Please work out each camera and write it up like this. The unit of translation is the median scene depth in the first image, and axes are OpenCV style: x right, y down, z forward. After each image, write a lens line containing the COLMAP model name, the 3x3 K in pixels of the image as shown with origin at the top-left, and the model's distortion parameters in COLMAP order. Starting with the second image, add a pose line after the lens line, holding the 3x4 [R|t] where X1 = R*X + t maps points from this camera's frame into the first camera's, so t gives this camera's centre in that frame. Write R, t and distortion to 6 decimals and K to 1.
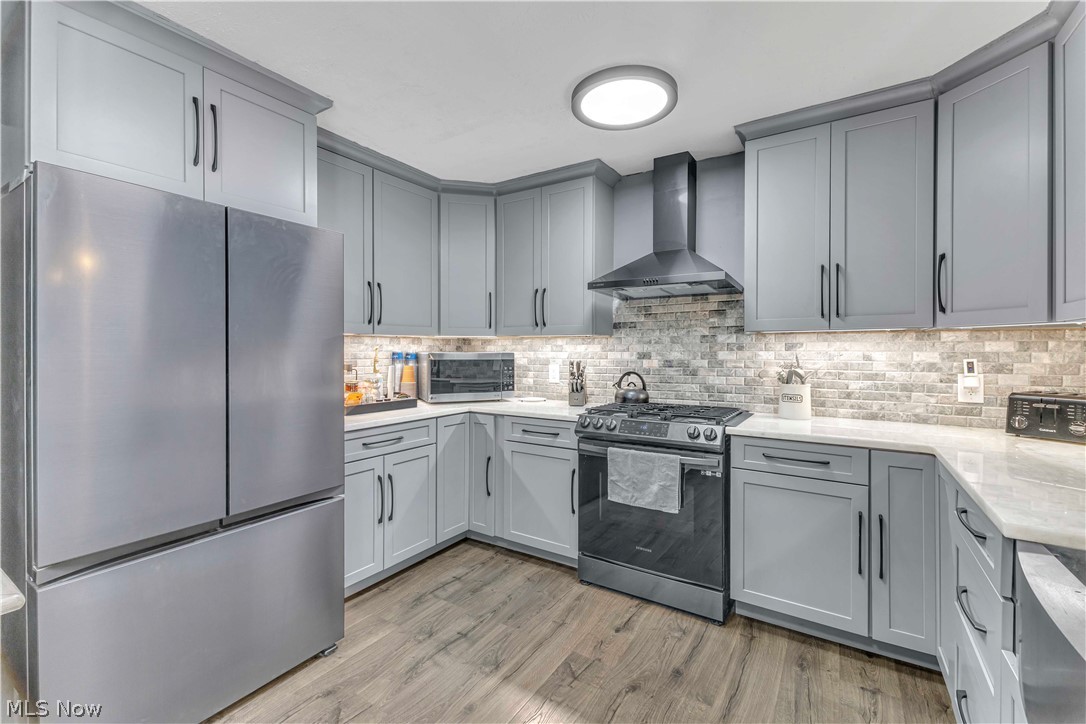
lens RADIAL K [[465.9, 0, 542.4], [0, 465.9, 351.1], [0, 0, 1]] dist [0.003065, -0.000347]
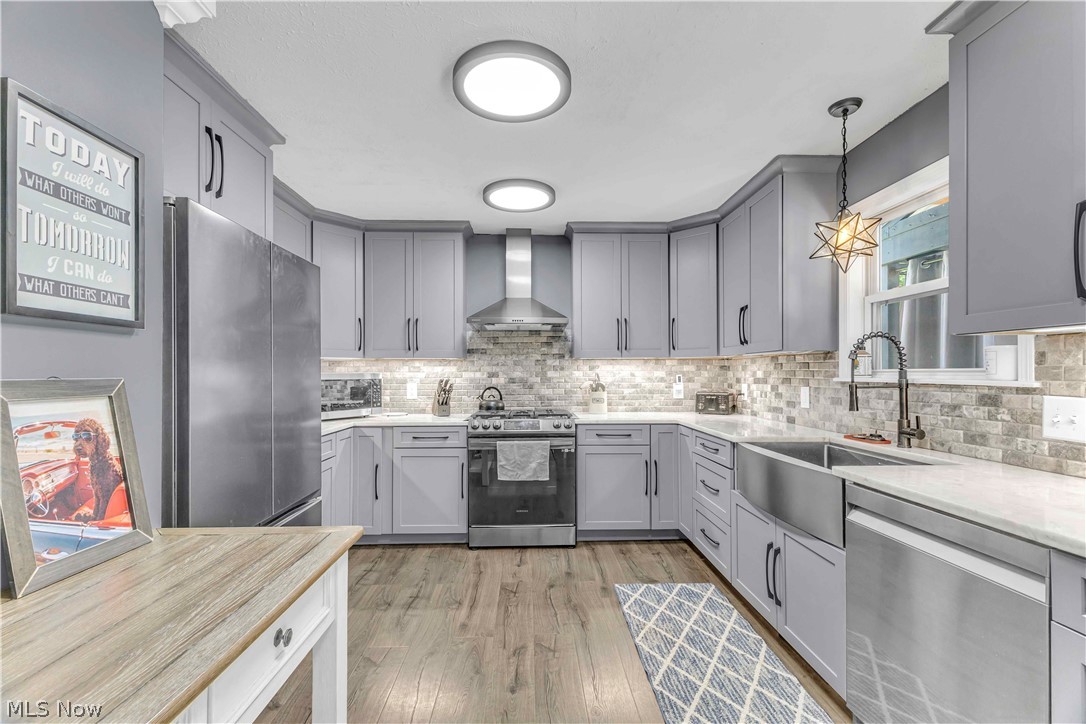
lens RADIAL K [[465.9, 0, 544.7], [0, 465.9, 370.2], [0, 0, 1]] dist [0.003065, -0.000347]
pose [[0.824833, 0.001362, 0.565375, -0.519899], [0.004445, 0.999951, -0.008894, 0.011628], [-0.565360, 0.009849, 0.824786, -0.204317]]
